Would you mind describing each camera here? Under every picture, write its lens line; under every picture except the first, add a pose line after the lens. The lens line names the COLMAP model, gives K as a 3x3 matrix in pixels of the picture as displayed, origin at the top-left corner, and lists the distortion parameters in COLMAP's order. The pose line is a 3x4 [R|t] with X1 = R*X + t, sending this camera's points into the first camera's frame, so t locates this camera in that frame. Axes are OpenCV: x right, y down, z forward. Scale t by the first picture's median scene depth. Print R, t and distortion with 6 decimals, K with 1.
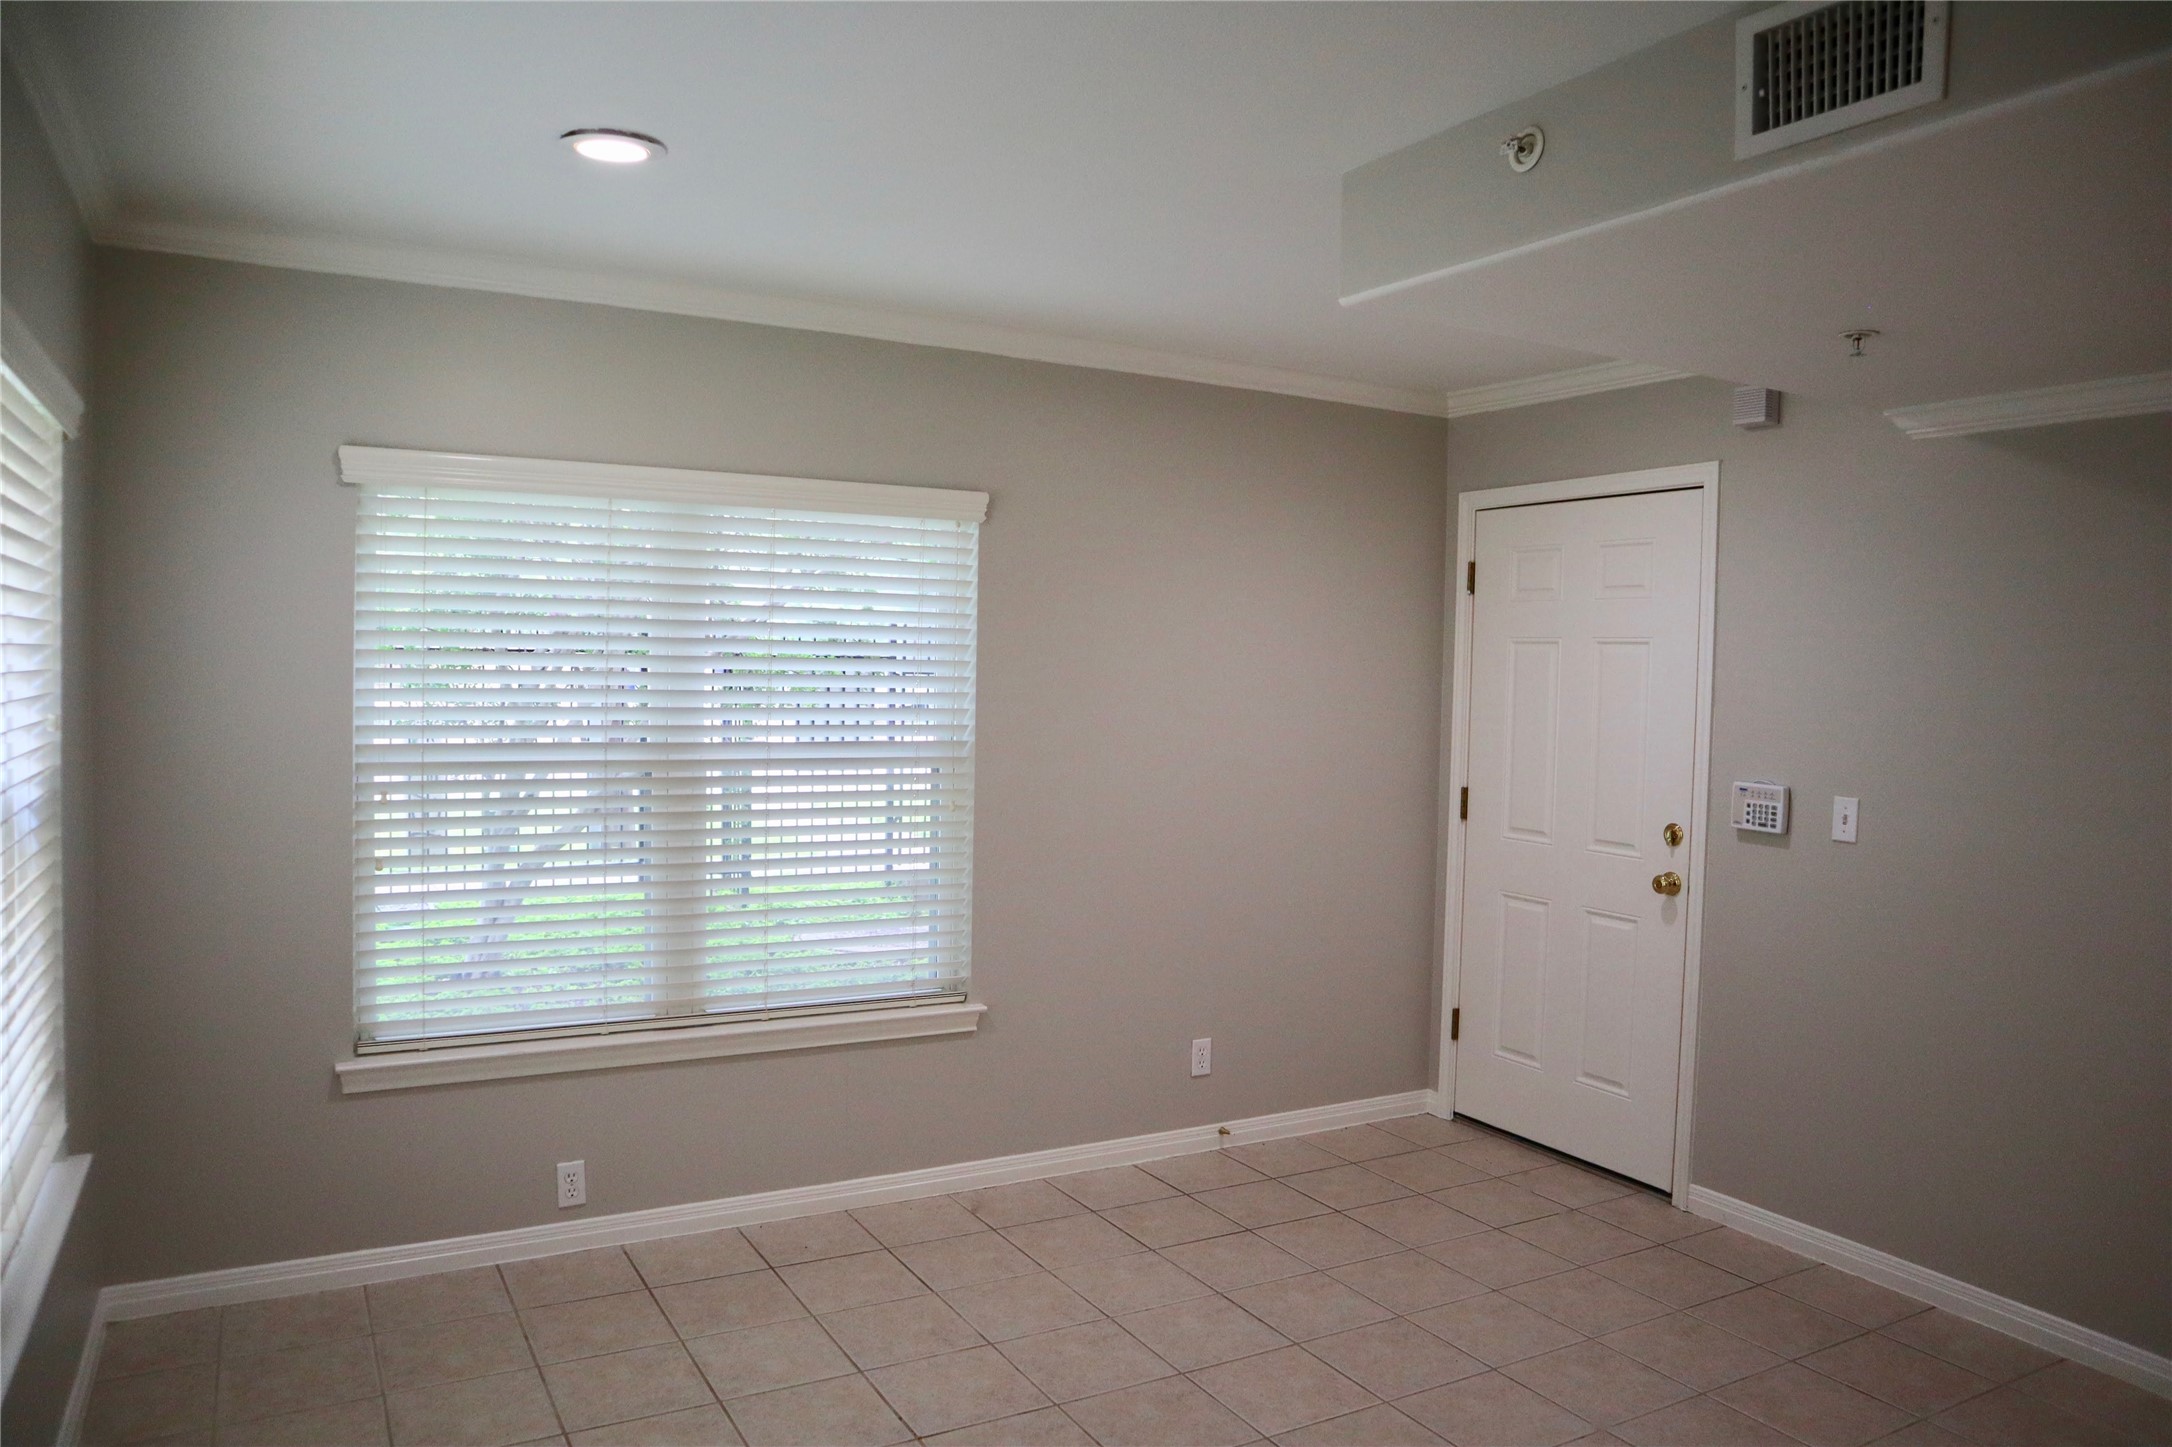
lens RADIAL K [[1495.7, 0, 1082.5], [0, 1495.7, 723.1], [0, 0, 1]] dist [-0.123812, 0.071698]
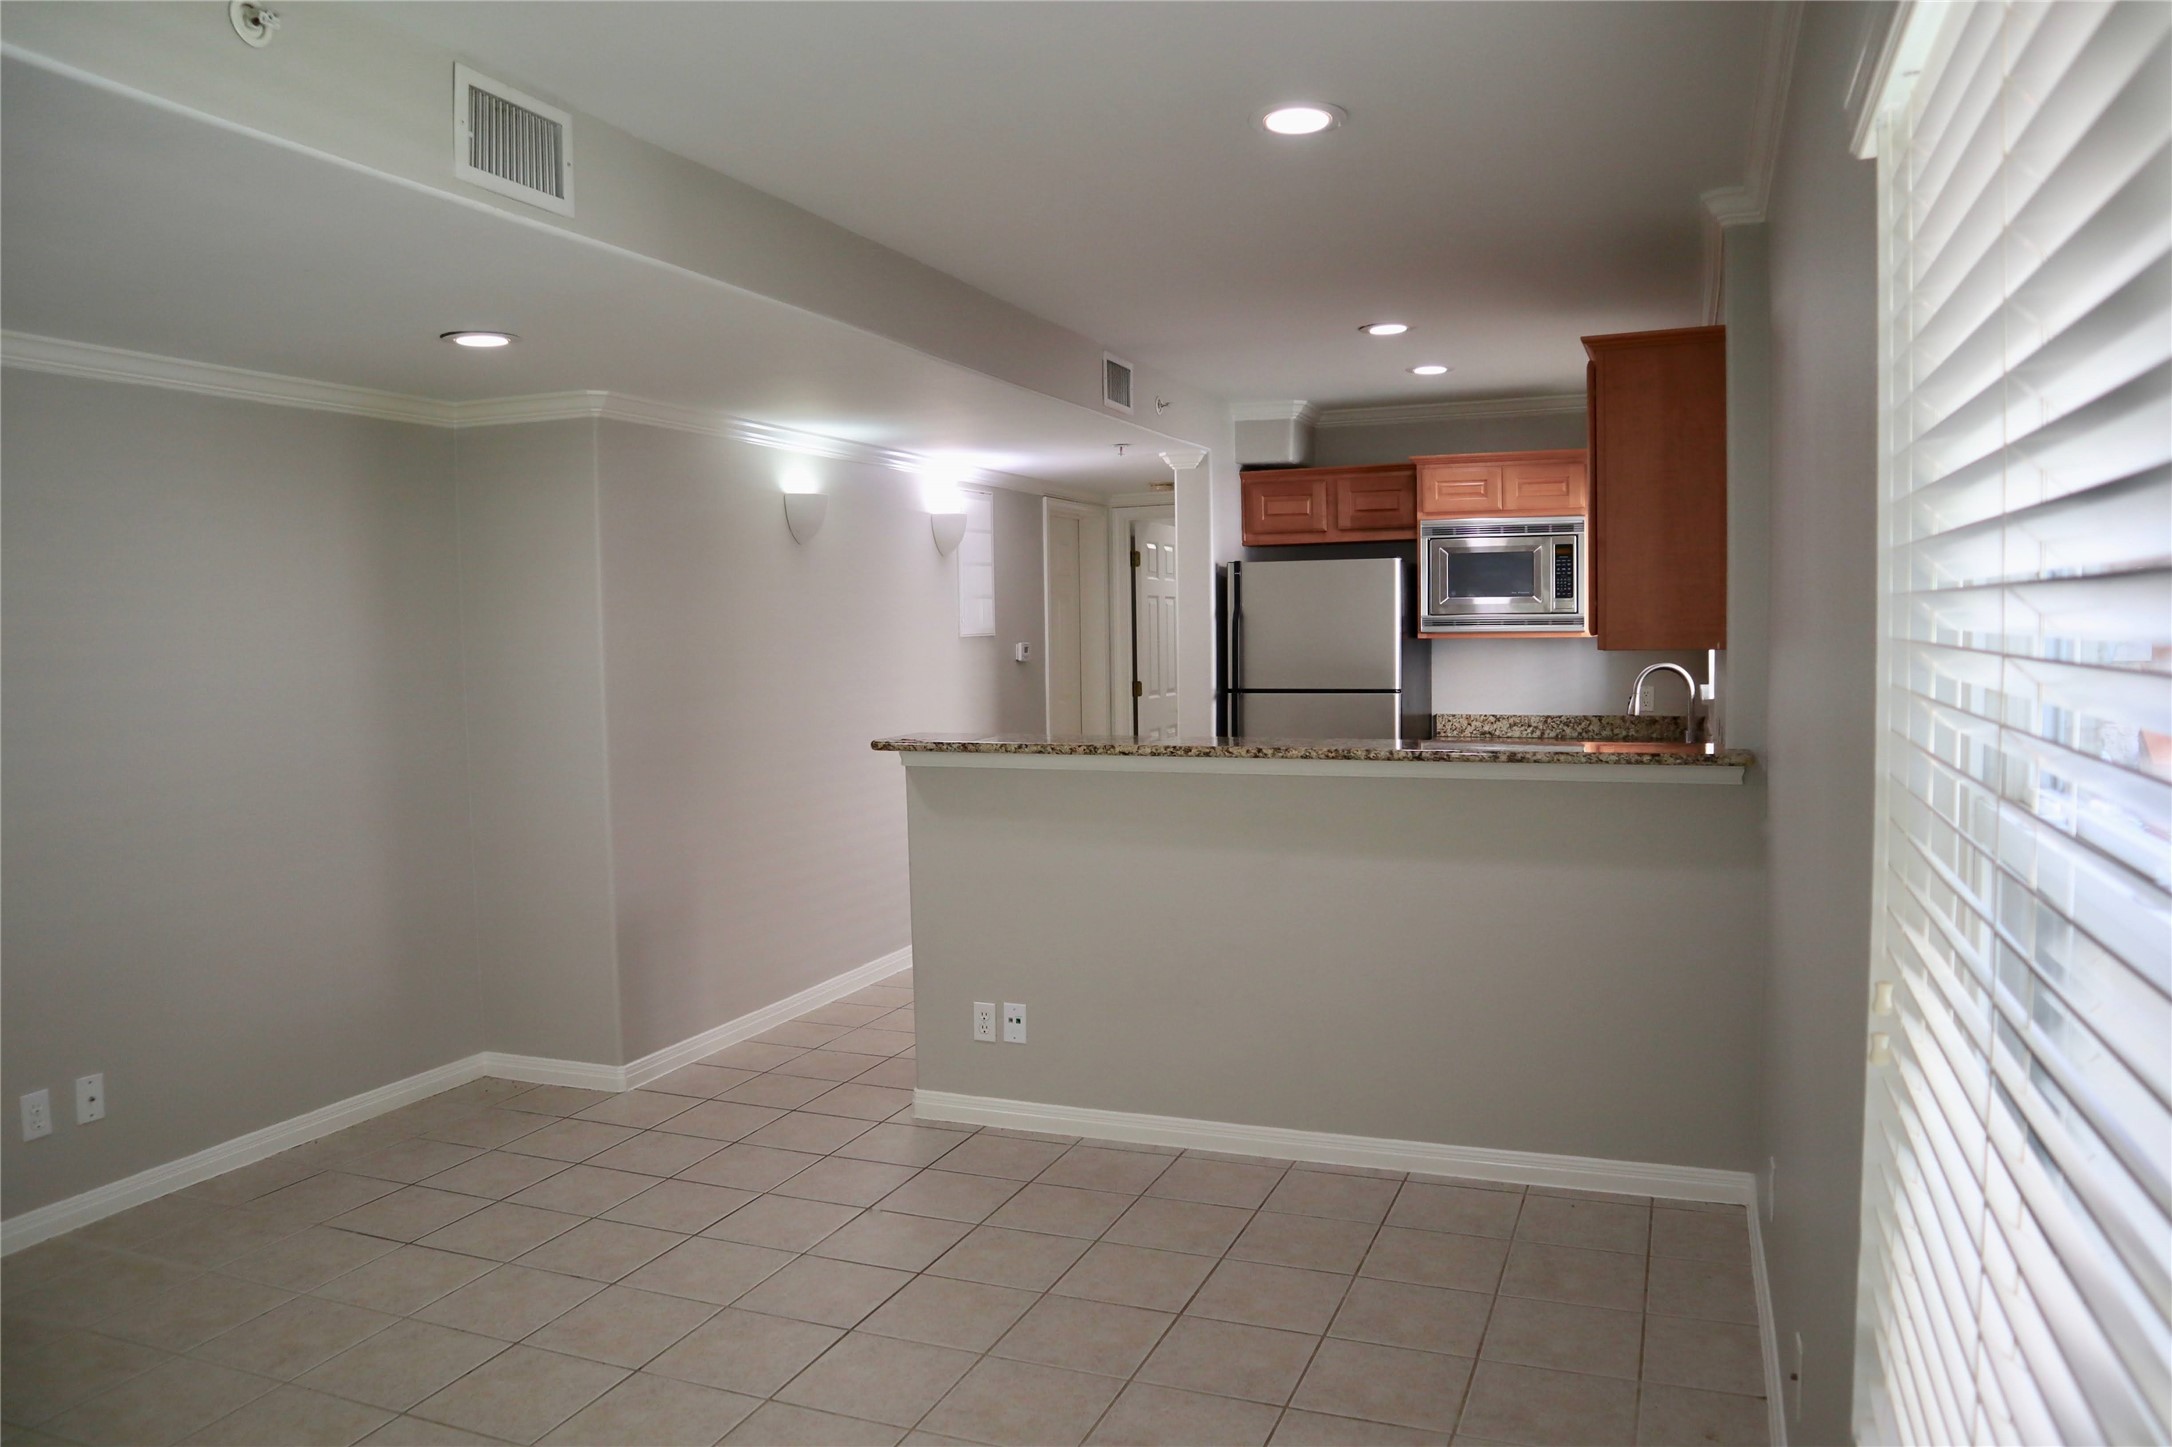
lens RADIAL K [[1525.2, 0, 1081.2], [0, 1525.2, 715.0], [0, 0, 1]] dist [-0.136267, 0.086040]
pose [[-0.626580, -0.056853, 0.777281, -0.446121], [0.029992, 0.994838, 0.096943, -0.023465], [-0.778780, 0.084055, -0.621640, 0.723312]]
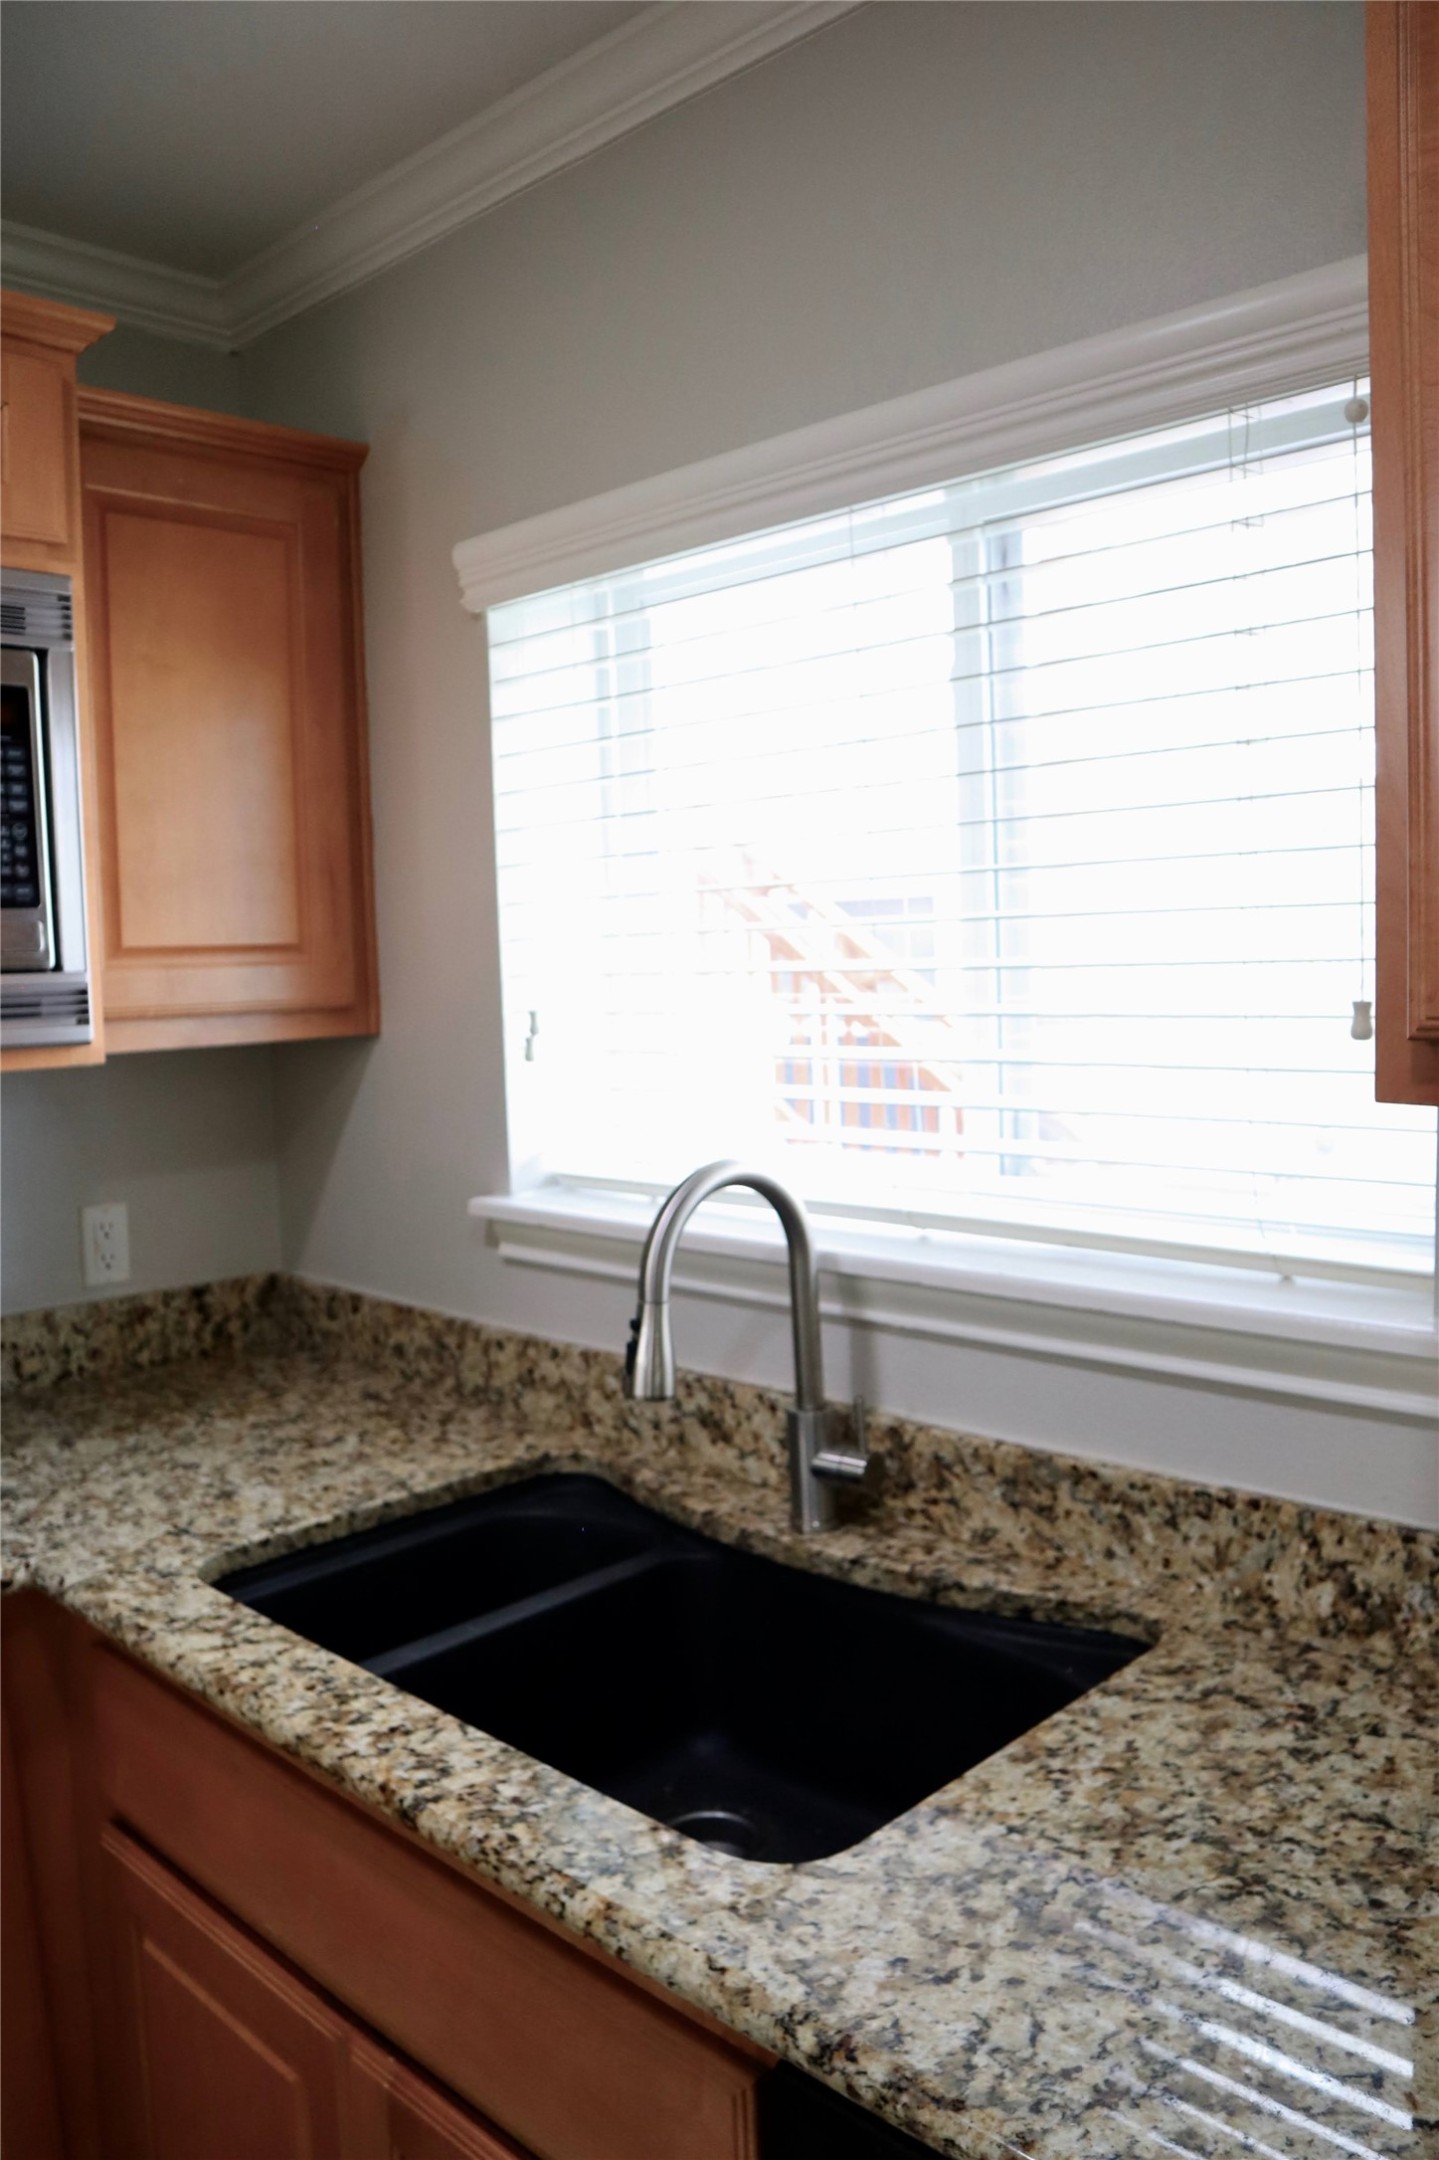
lens RADIAL K [[1572.0, 0, 728.0], [0, 1572.0, 1089.9], [0, 0, 1]] dist [-0.131236, 0.083350]
pose [[-0.956374, 0.028946, -0.290709, 0.443604], [-0.003259, 0.993960, 0.109693, 0.027724], [0.292128, 0.105855, -0.950503, -0.279584]]
